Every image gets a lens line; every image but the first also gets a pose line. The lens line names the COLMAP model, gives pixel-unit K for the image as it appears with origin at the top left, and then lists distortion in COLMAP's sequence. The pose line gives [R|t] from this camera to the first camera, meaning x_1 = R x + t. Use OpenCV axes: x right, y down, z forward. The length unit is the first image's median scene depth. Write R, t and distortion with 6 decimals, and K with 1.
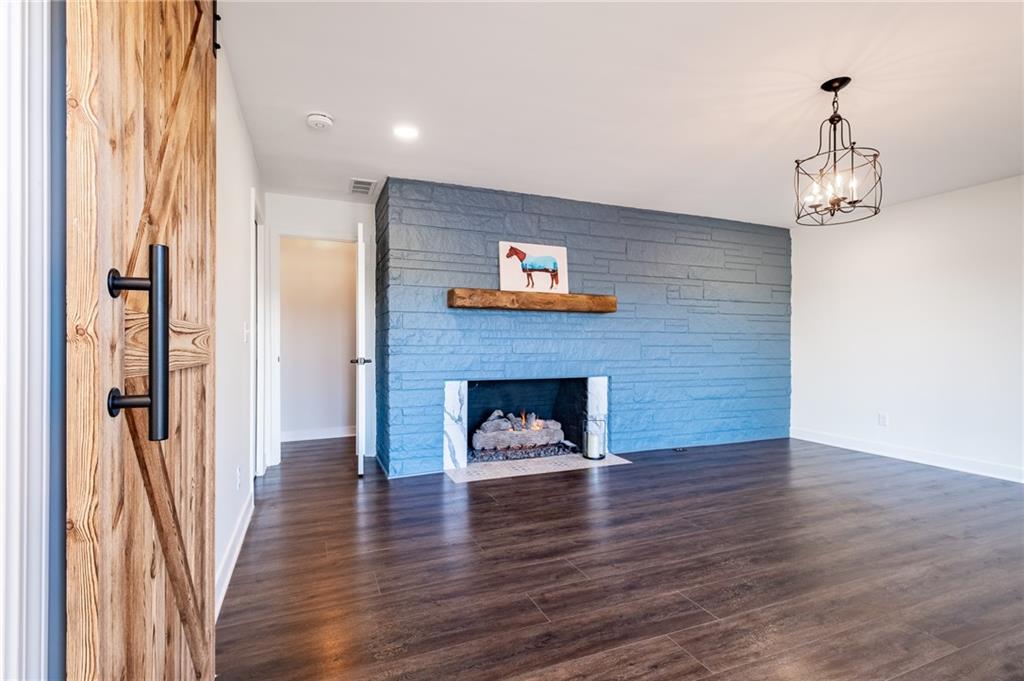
lens RADIAL K [[474.9, 0, 512.0], [0, 474.9, 340.5], [0, 0, 1]] dist [0.002964, 0.000071]
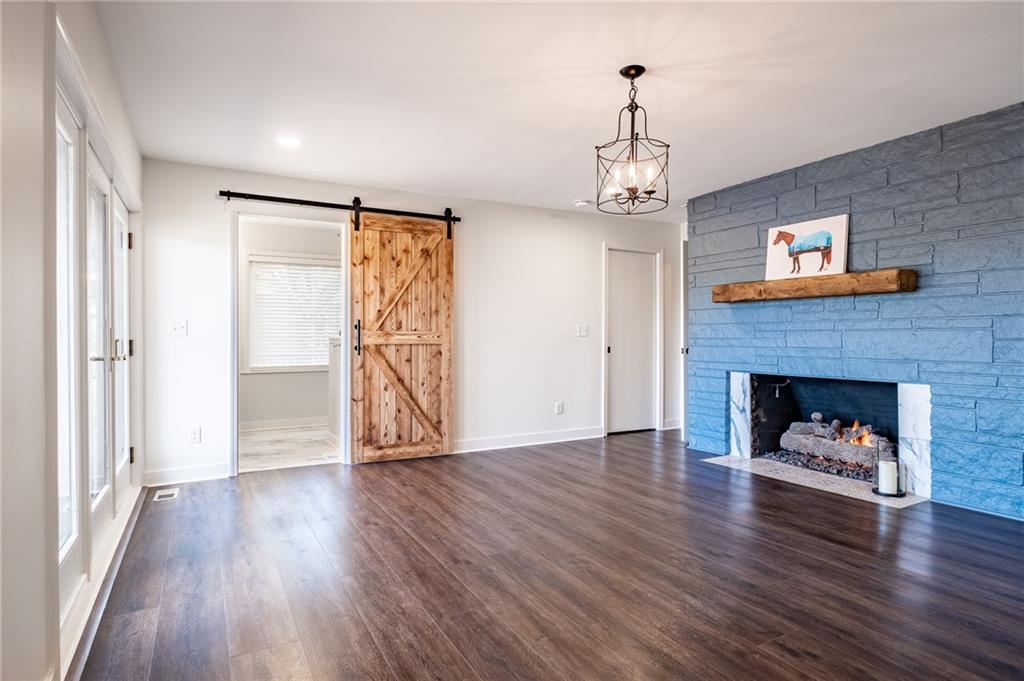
lens RADIAL K [[566.6, 0, 512.0], [0, 566.6, 340.5], [0, 0, 1]] dist [-0.000770, 0.000006]
pose [[0.116430, 0.004110, -0.993190, 1.032070], [0.008651, 0.999949, 0.005152, 0.004257], [0.993161, -0.009192, 0.116389, 0.353225]]
